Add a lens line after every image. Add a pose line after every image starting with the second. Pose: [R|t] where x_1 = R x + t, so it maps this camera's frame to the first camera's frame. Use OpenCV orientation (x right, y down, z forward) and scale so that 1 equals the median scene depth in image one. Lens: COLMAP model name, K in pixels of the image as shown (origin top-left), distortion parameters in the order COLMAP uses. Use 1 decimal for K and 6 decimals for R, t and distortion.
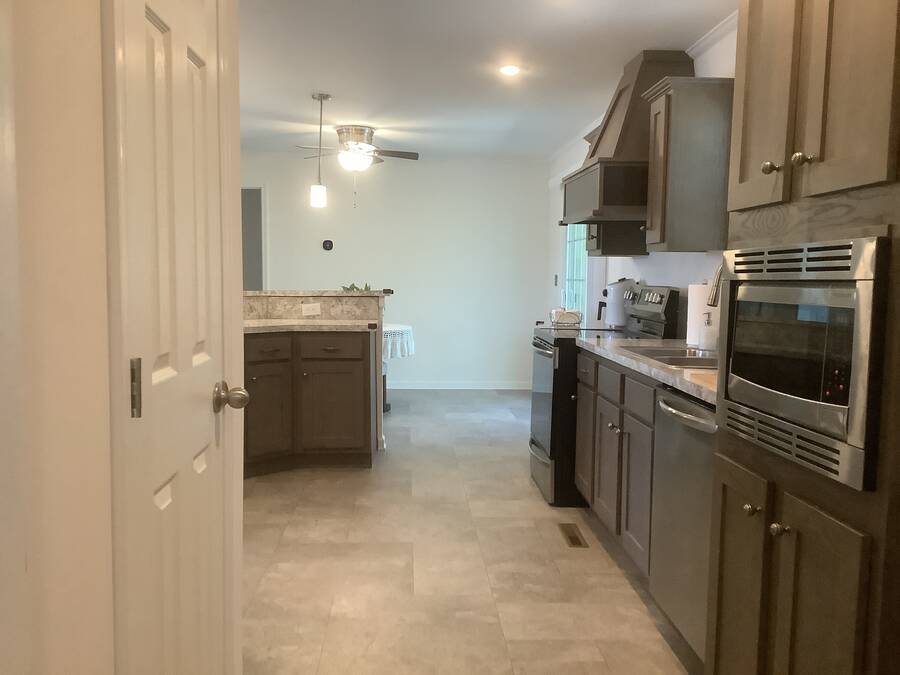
lens RADIAL K [[805.1, 0, 449.2], [0, 805.1, 339.5], [0, 0, 1]] dist [0.091679, -0.135892]
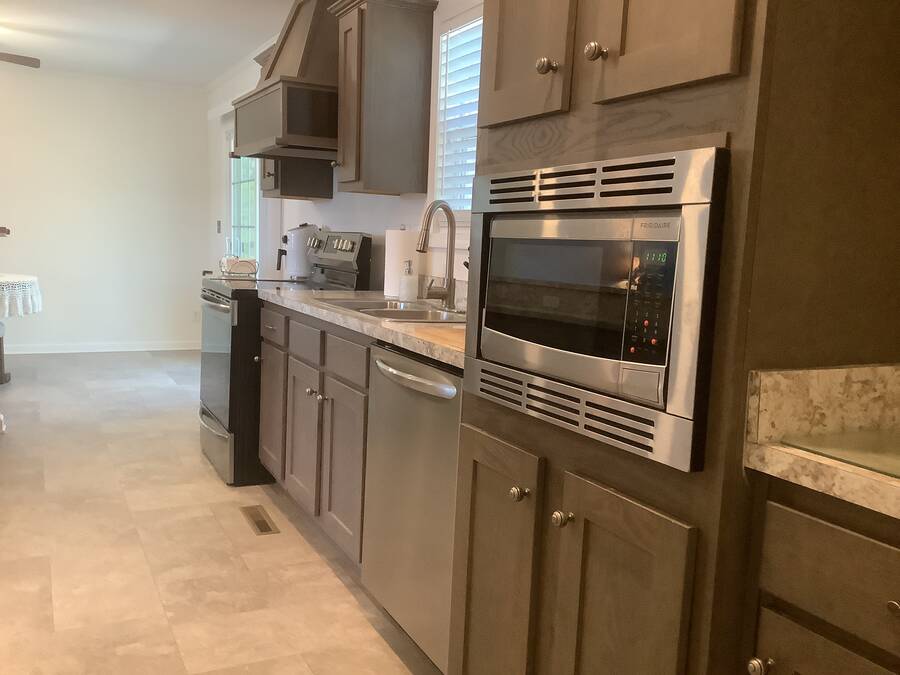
lens RADIAL K [[805.1, 0, 450.5], [0, 805.1, 337.7], [0, 0, 1]] dist [0.091679, -0.135892]
pose [[0.911958, -0.025394, 0.409498, -0.011441], [0.003771, 0.998559, 0.053525, 0.005372], [-0.410267, -0.047269, 0.910740, 0.170902]]
